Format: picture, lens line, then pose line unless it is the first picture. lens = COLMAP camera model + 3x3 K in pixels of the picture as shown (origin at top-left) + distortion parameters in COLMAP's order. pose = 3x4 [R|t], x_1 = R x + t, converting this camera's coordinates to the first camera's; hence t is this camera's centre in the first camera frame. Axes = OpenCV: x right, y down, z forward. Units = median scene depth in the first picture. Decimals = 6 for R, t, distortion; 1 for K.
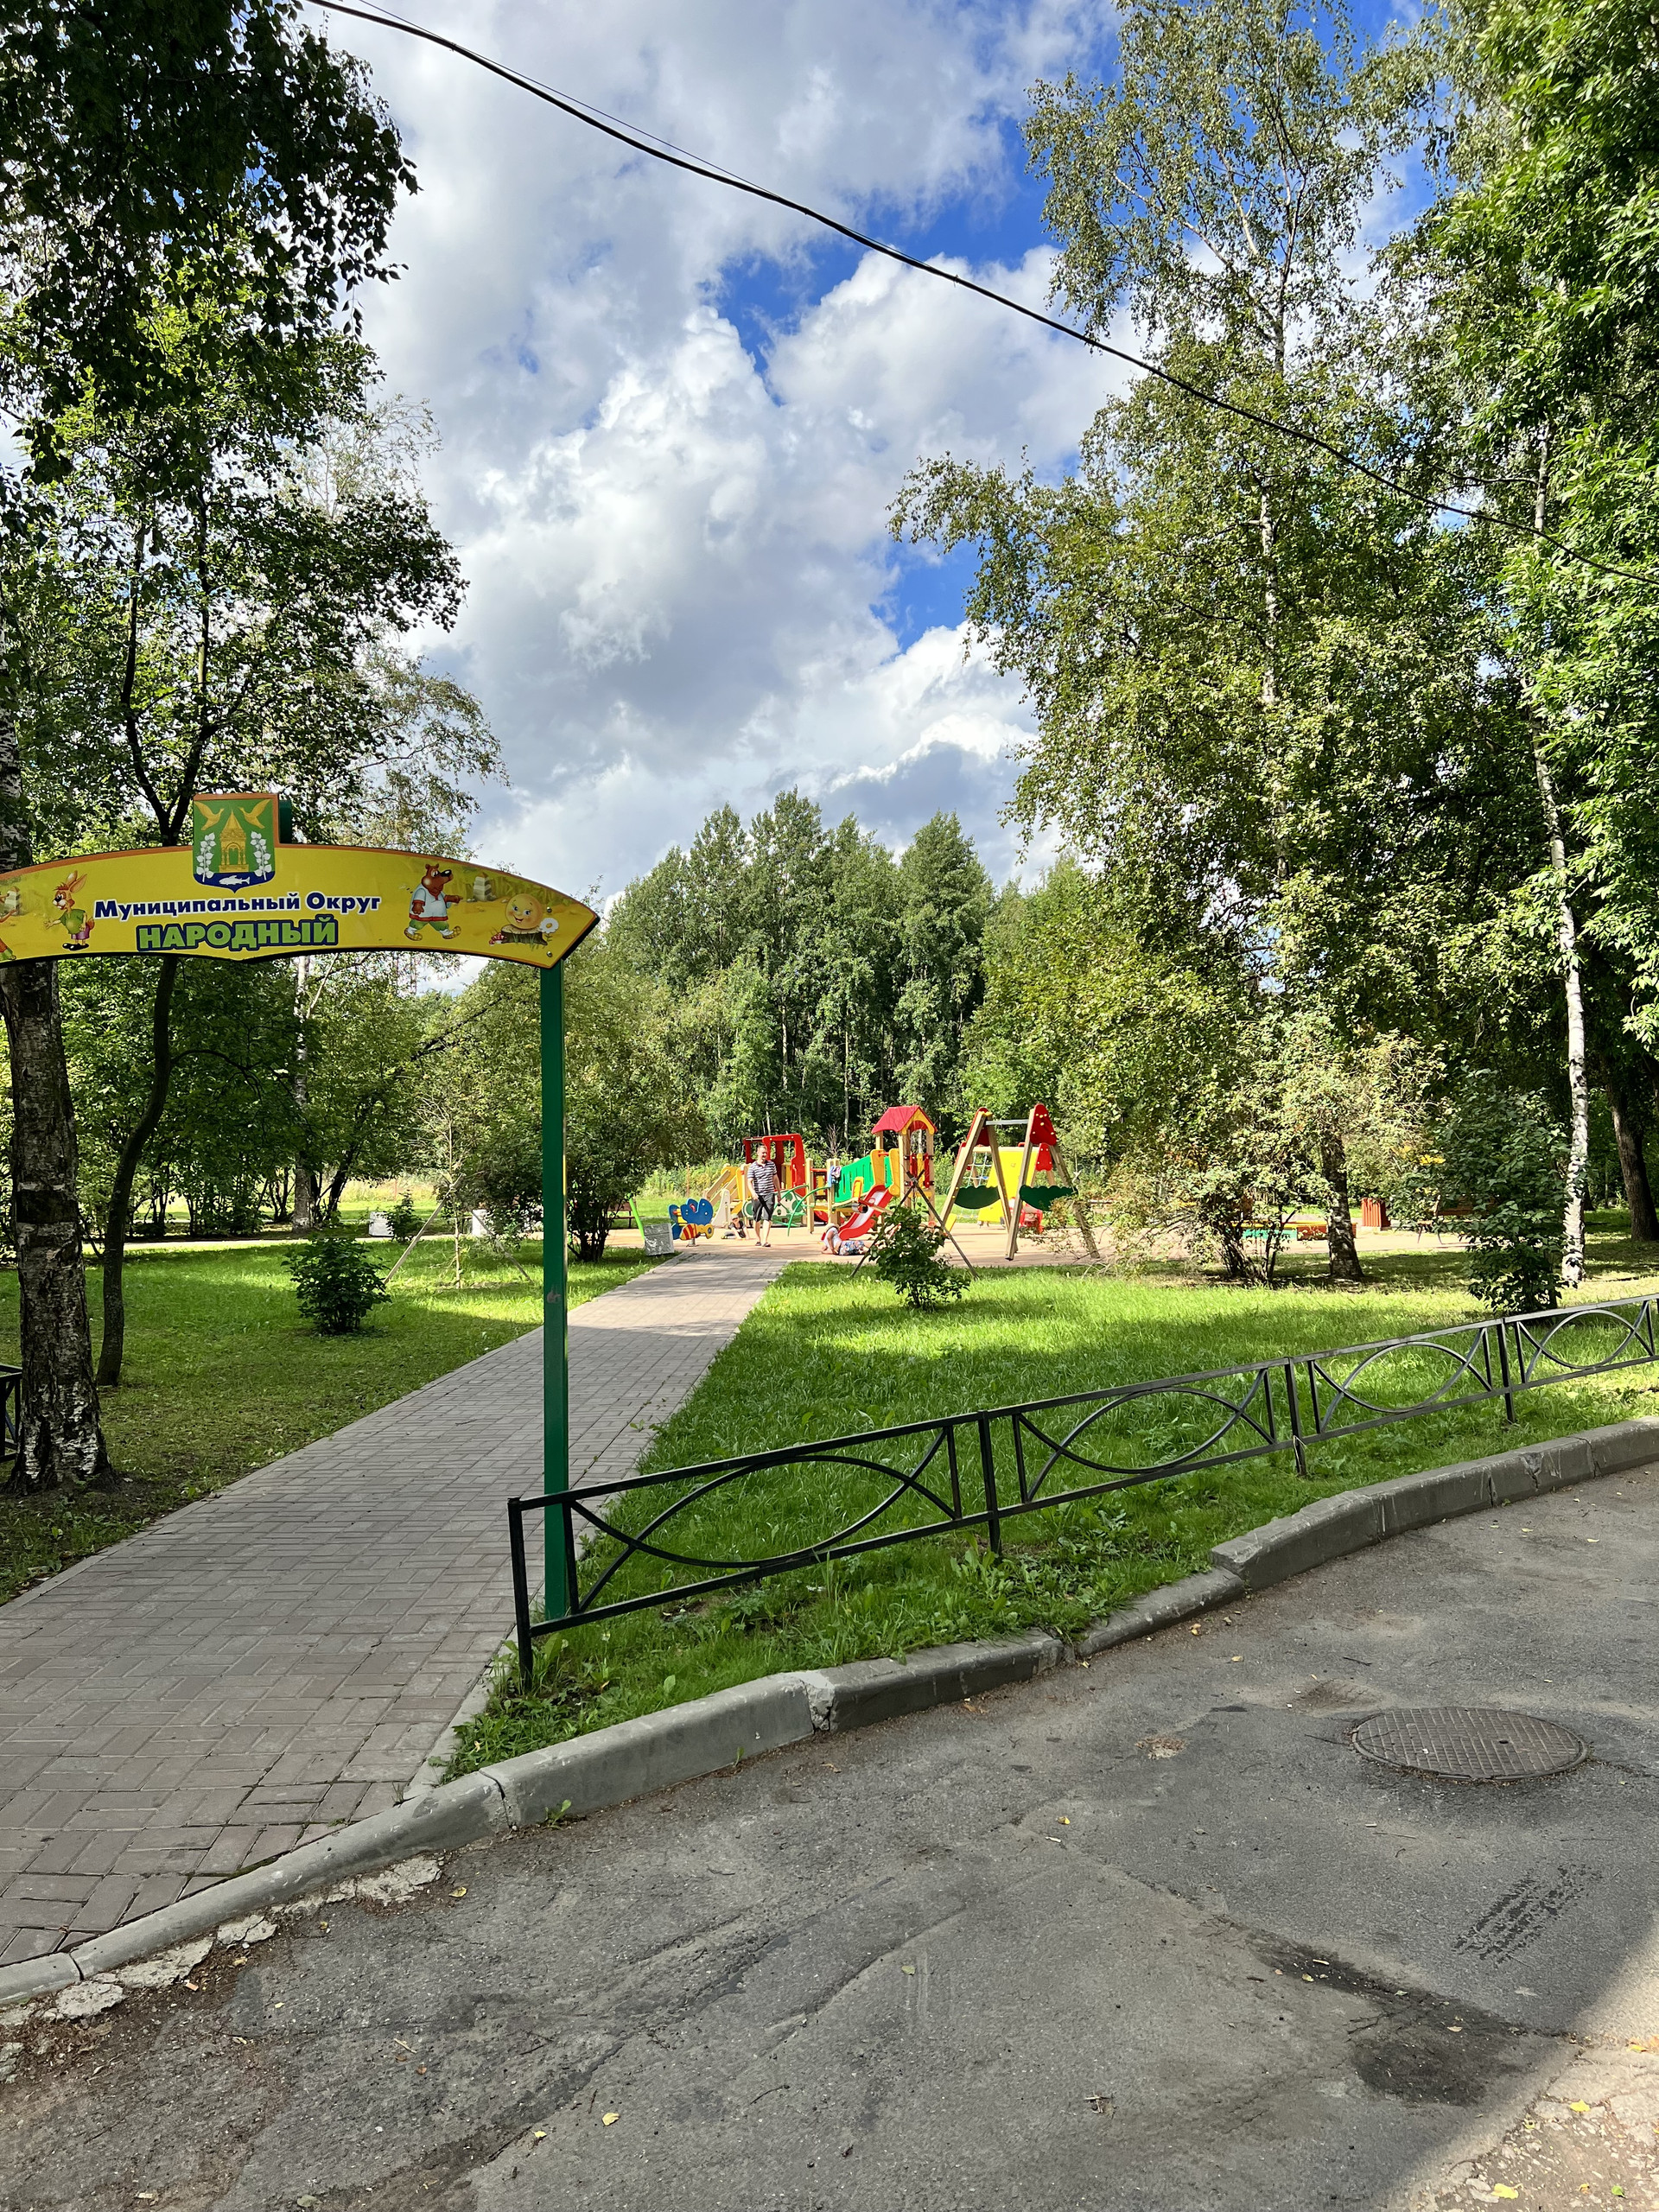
lens RADIAL K [[1667.3, 0, 827.1], [0, 1667.3, 1140.1], [0, 0, 1]] dist [0.033952, -0.063693]
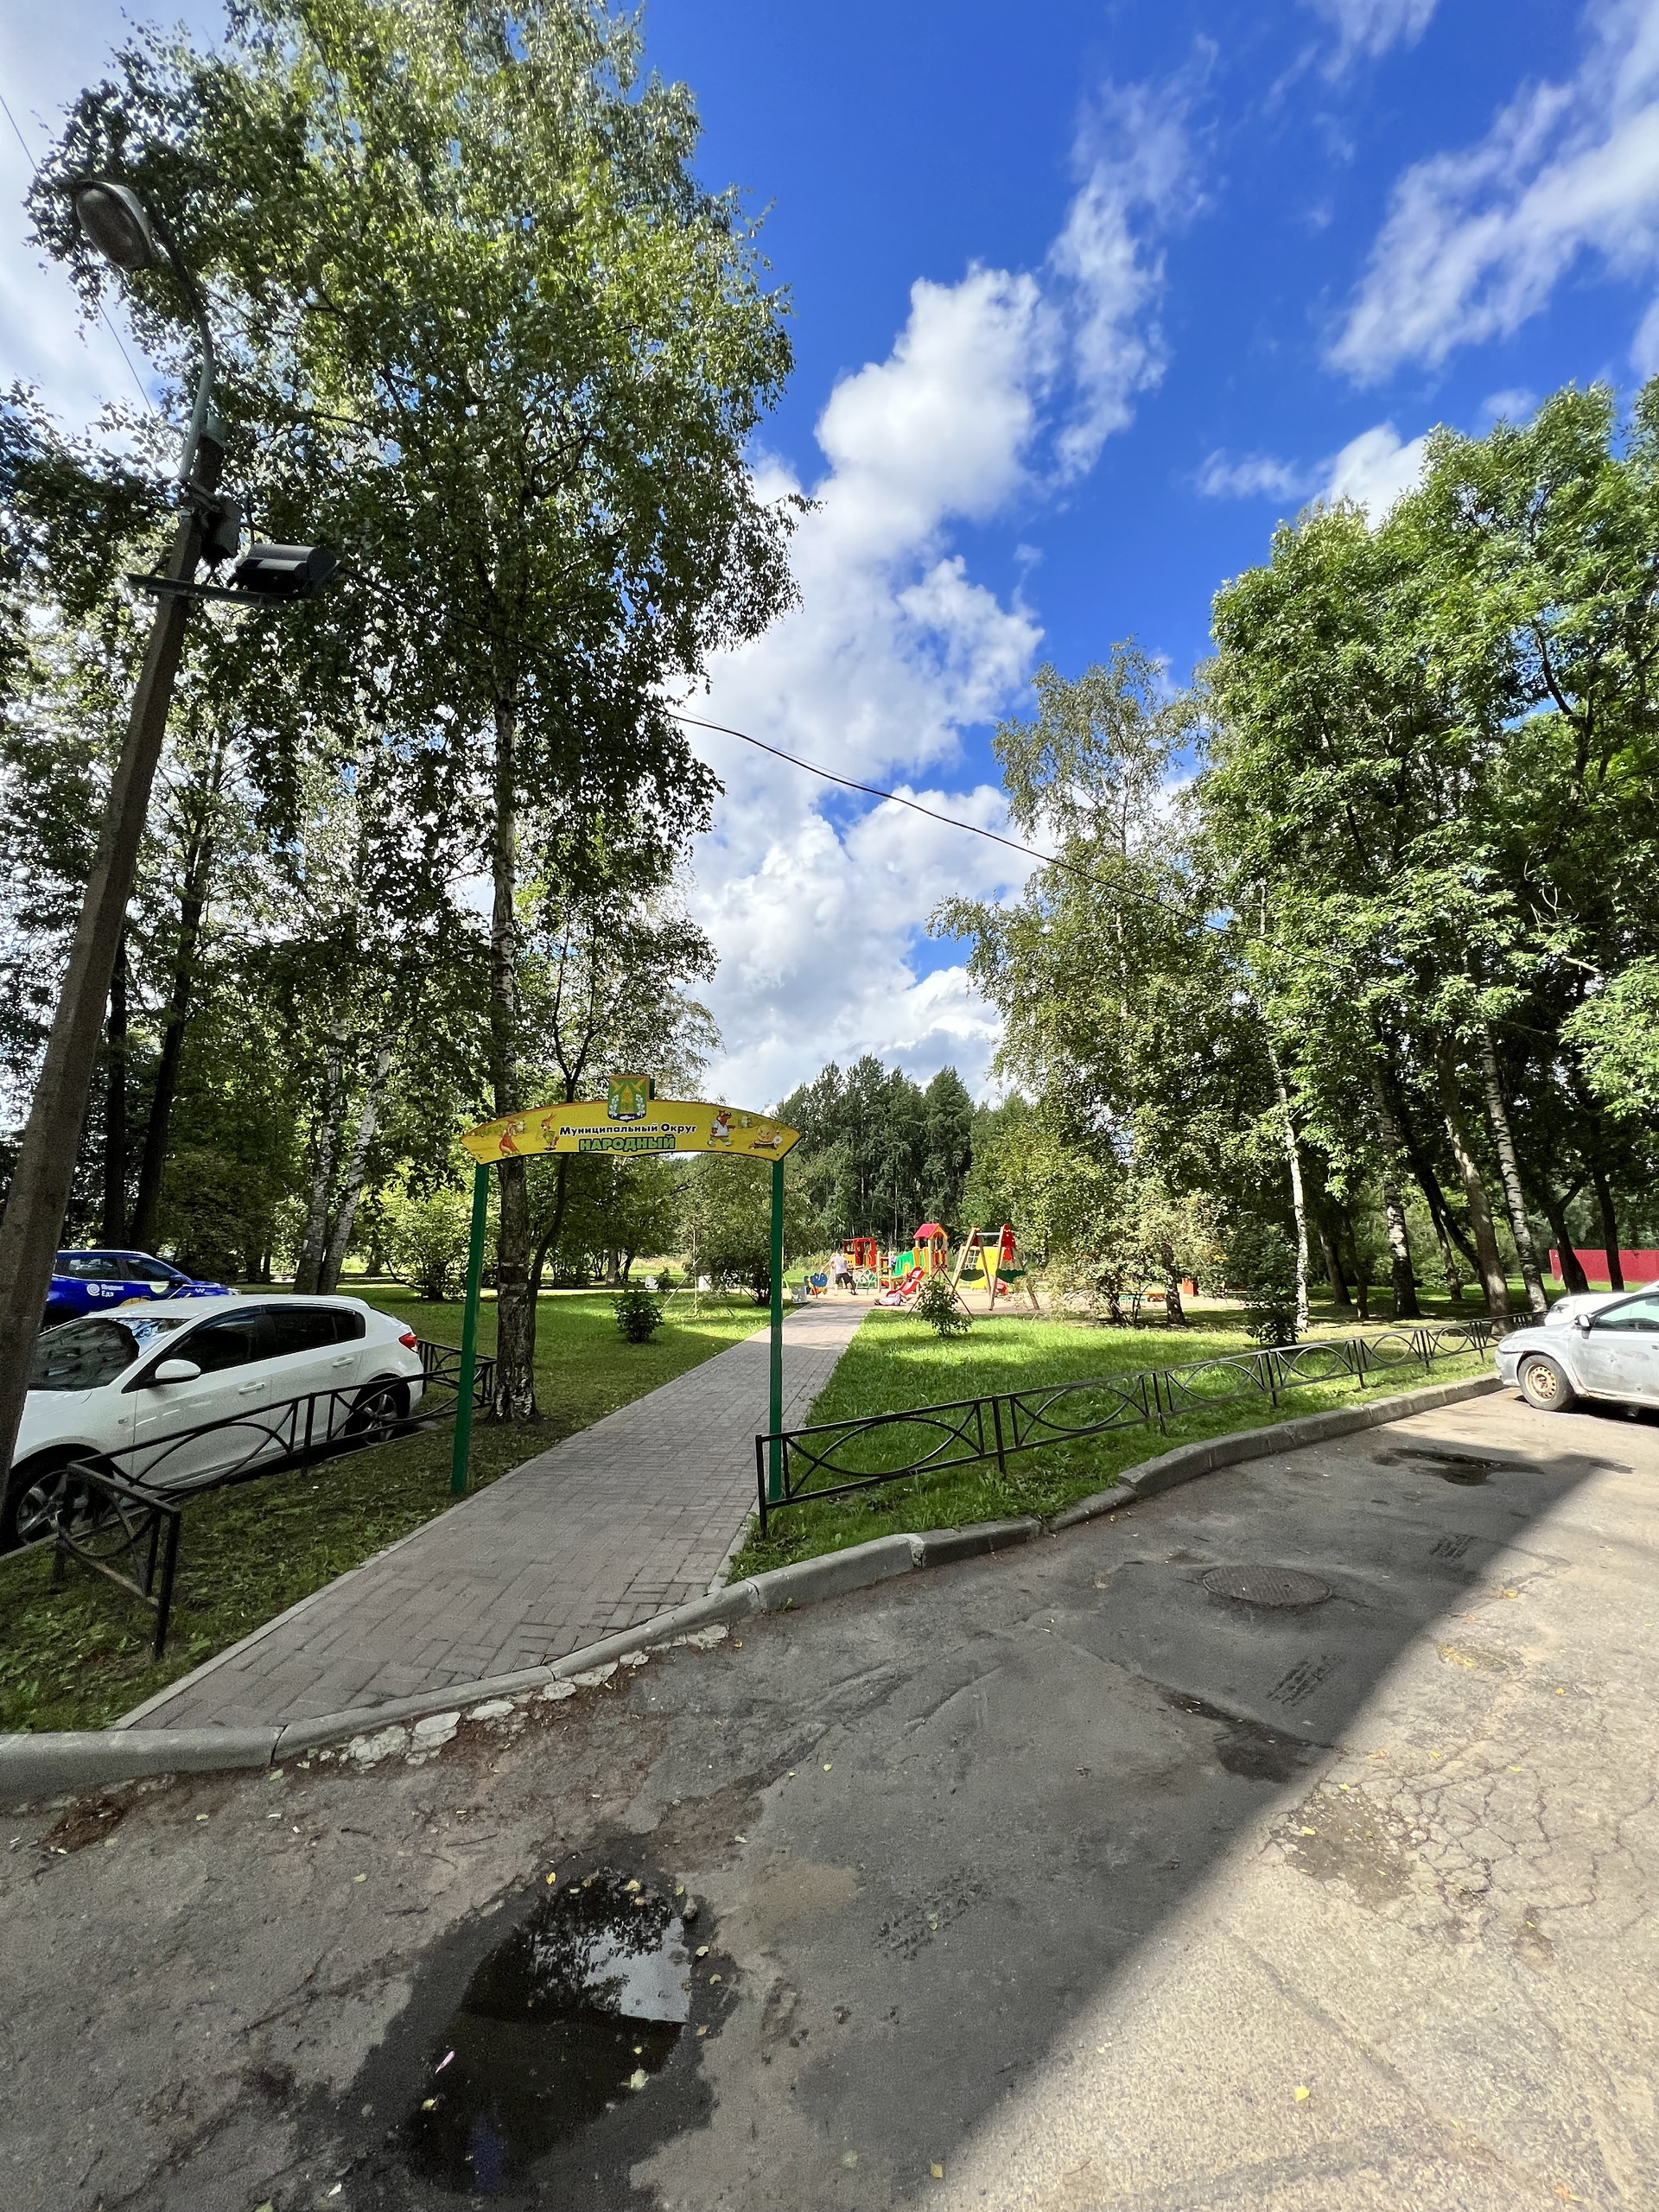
lens RADIAL K [[895.9, 0, 829.5], [0, 895.9, 1106.0], [0, 0, 1]] dist [-0.017693, 0.000347]
pose [[0.998114, 0.008496, -0.060799, -0.013371], [-0.017352, 0.989037, -0.146643, -0.003856], [0.058887, 0.147421, 0.987319, -0.023106]]
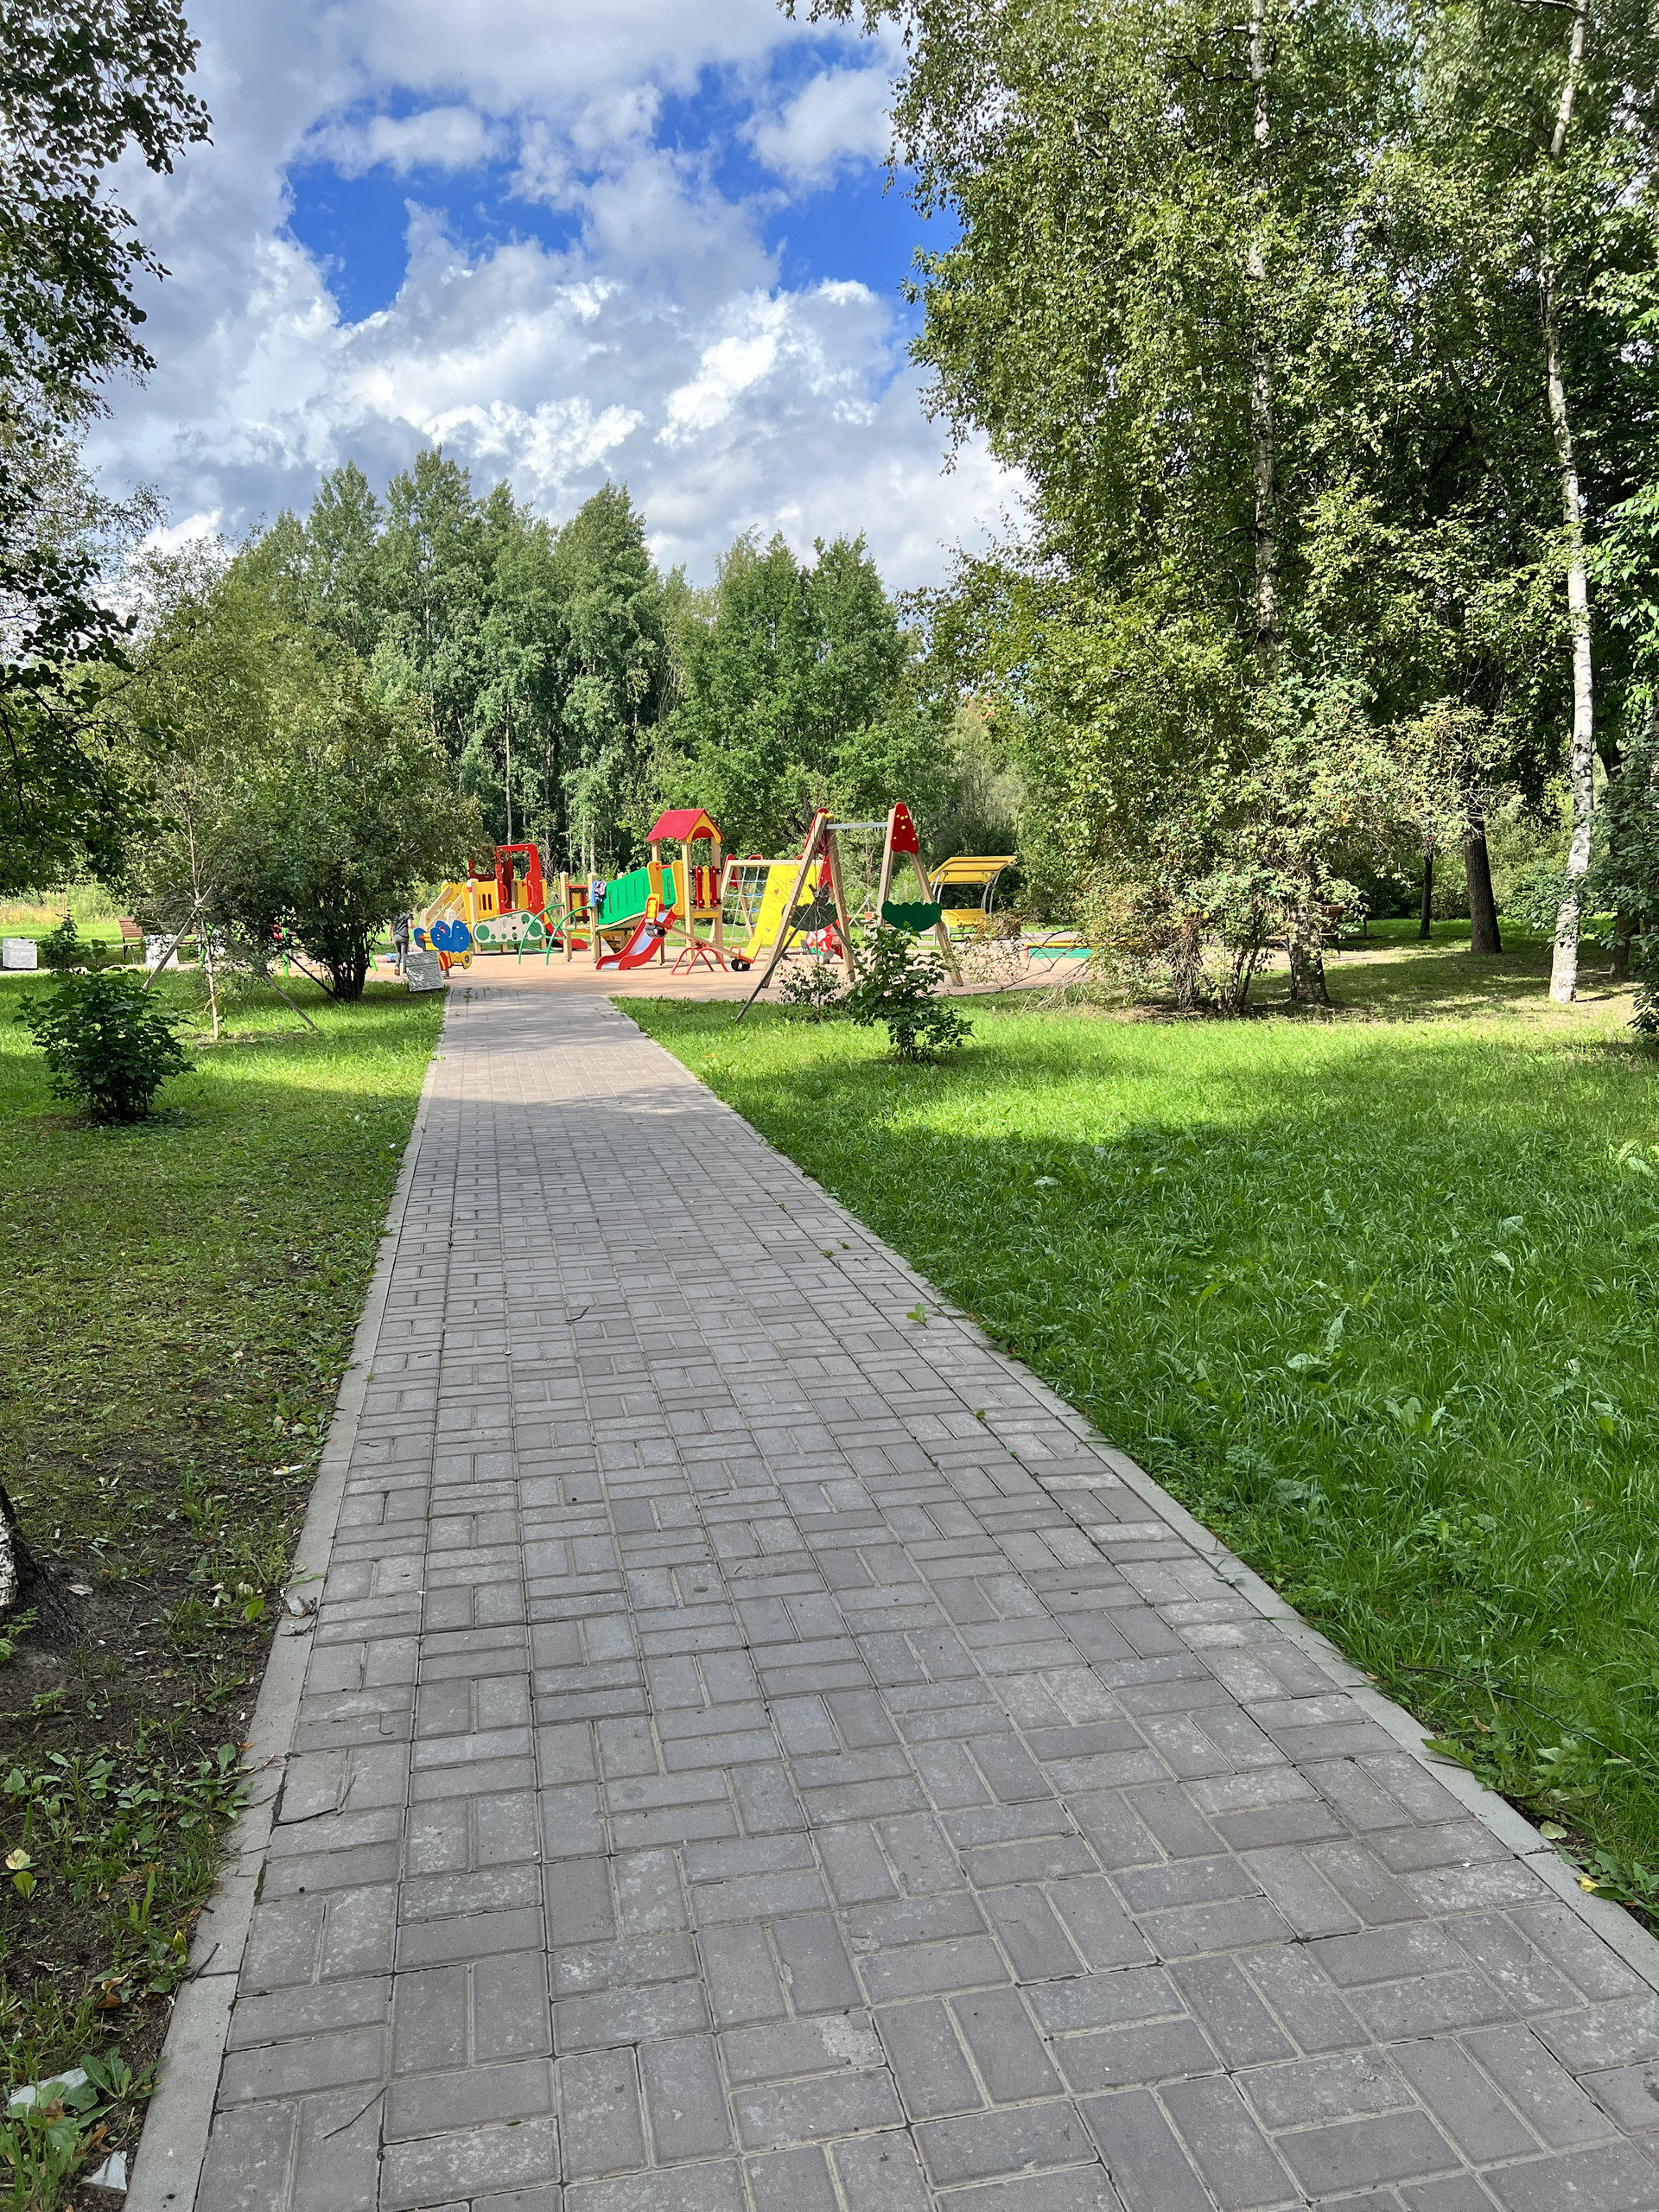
lens RADIAL K [[1738.4, 0, 829.5], [0, 1738.4, 1106.0], [0, 0, 1]] dist [0.043438, 0.000305]
pose [[0.977415, -0.030232, 0.209156, -0.140930], [0.000735, 0.990194, 0.139694, 0.010946], [-0.211328, -0.136385, 0.967853, 0.224233]]
